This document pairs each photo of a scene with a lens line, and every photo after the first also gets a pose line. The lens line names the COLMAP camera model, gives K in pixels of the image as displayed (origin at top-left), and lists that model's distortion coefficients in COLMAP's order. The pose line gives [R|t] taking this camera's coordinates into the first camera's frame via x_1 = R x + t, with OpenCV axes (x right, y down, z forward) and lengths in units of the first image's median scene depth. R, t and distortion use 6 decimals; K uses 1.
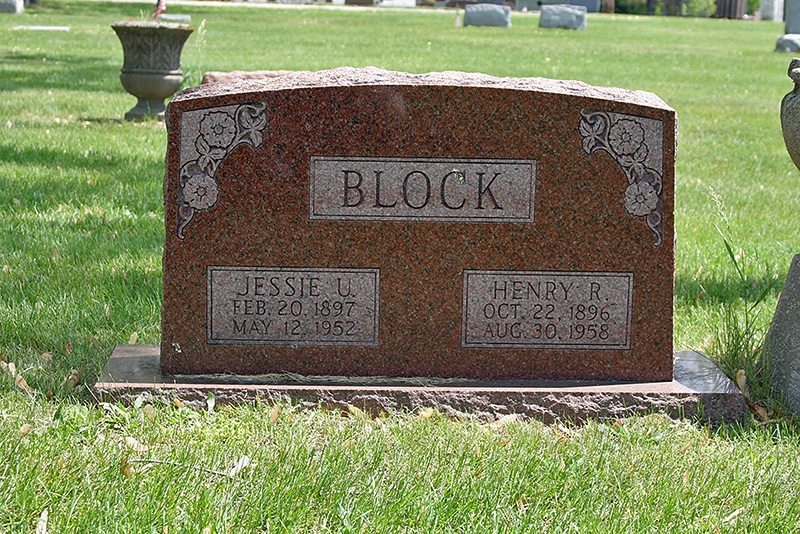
lens RADIAL K [[1626.0, 0, 396.9], [0, 1626.0, 271.3], [0, 0, 1]] dist [0.012500, 0.000000]
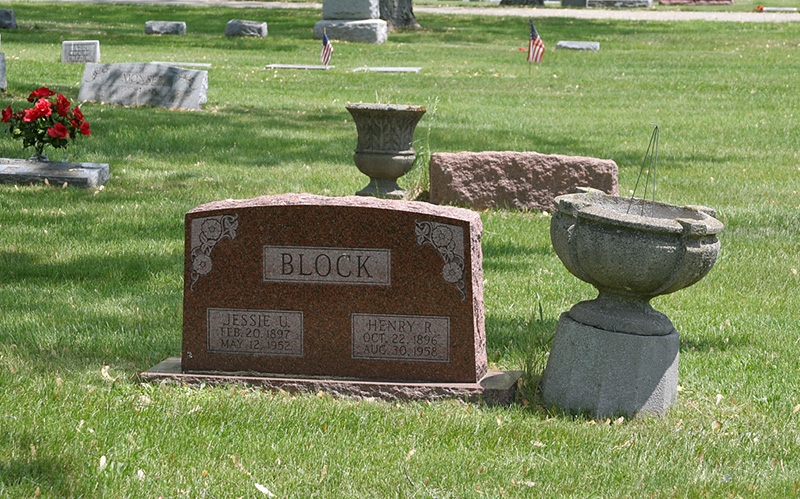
lens RADIAL K [[2584.5, 0, 401.4], [0, 2584.5, 253.5], [0, 0, 1]] dist [0.248505, 0.000000]
pose [[0.967895, 0.013553, -0.250991, 0.777186], [-0.028200, 0.998096, -0.054852, 0.084959], [0.249769, 0.060169, 0.966434, -1.620099]]
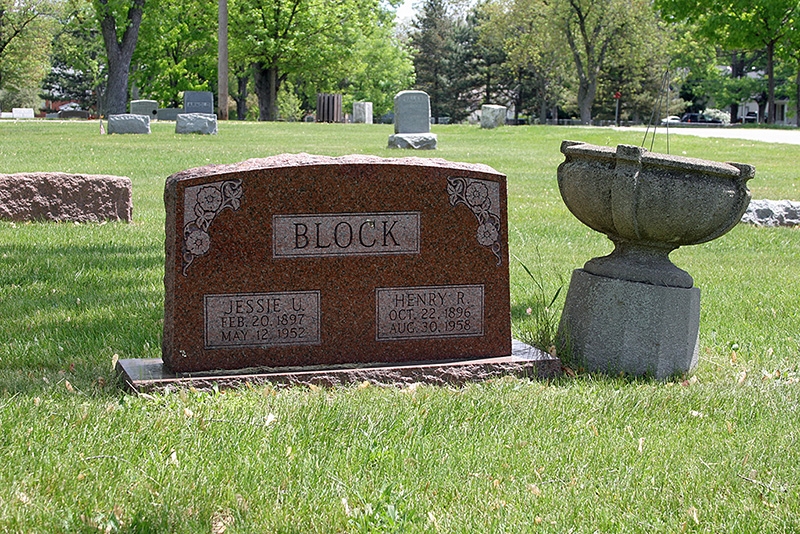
lens RADIAL K [[1496.8, 0, 404.6], [0, 1496.8, 265.9], [0, 0, 1]] dist [-0.004776, 0.000000]
pose [[0.964256, -0.050540, 0.260109, -0.287504], [0.066143, 0.996476, -0.051584, 0.051325], [-0.256585, 0.066944, 0.964200, -0.316888]]
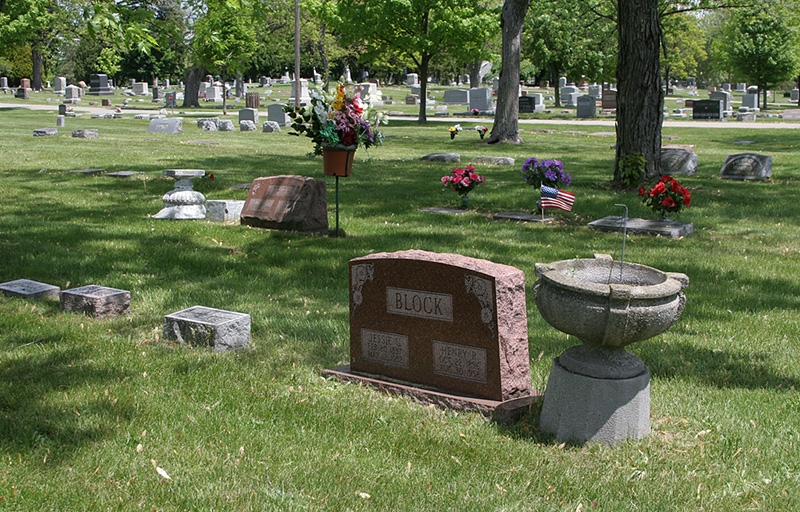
lens RADIAL K [[1286.4, 0, 405.9], [0, 1286.4, 258.4], [0, 0, 1]] dist [-0.141966, 0.000000]
pose [[0.640106, 0.050842, -0.766602, 1.418122], [-0.096959, 0.995176, -0.014959, -0.085469], [0.762144, 0.083904, 0.641948, -0.208148]]
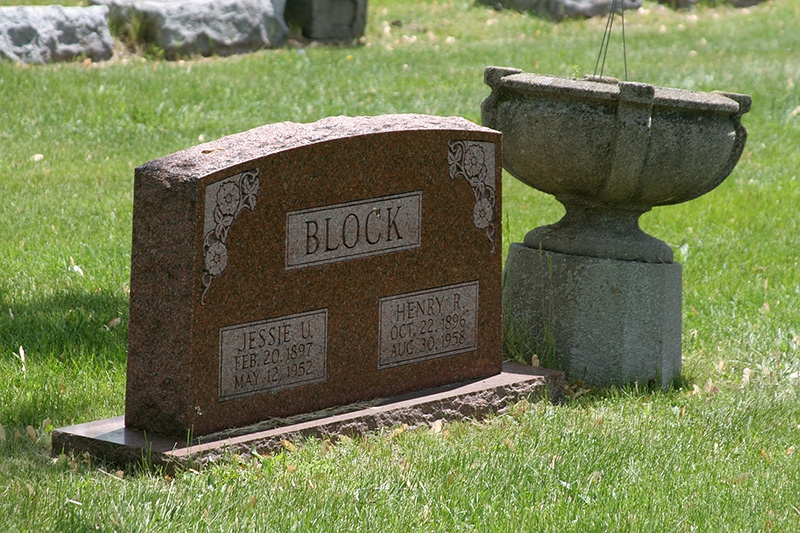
lens RADIAL K [[4402.2, 0, 398.3], [0, 4402.2, 263.5], [0, 0, 1]] dist [0.845565, 0.000000]
pose [[0.683273, -0.132102, 0.718113, -2.082861], [0.128680, 0.989890, 0.059660, -0.200005], [-0.718734, 0.051643, 0.693364, -1.064393]]
